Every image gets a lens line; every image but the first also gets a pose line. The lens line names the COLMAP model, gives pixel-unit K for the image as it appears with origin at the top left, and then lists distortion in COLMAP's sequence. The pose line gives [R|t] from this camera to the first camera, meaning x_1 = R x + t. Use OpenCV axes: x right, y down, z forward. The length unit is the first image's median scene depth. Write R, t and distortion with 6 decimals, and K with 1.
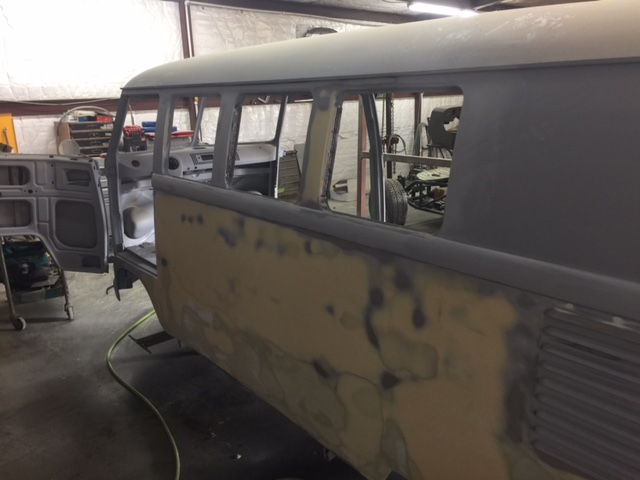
lens RADIAL K [[551.7, 0, 321.1], [0, 551.7, 237.6], [0, 0, 1]] dist [0.063131, -0.056298]
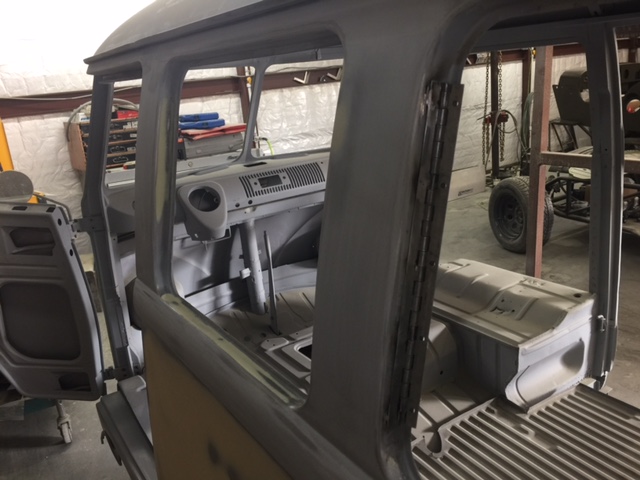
lens RADIAL K [[551.7, 0, 320.2], [0, 551.7, 241.4], [0, 0, 1]] dist [0.063131, -0.056298]
pose [[0.993693, -0.030216, -0.107985, -0.062669], [0.035058, 0.998450, 0.043228, -0.069312], [0.106511, -0.046741, 0.993212, 0.291180]]
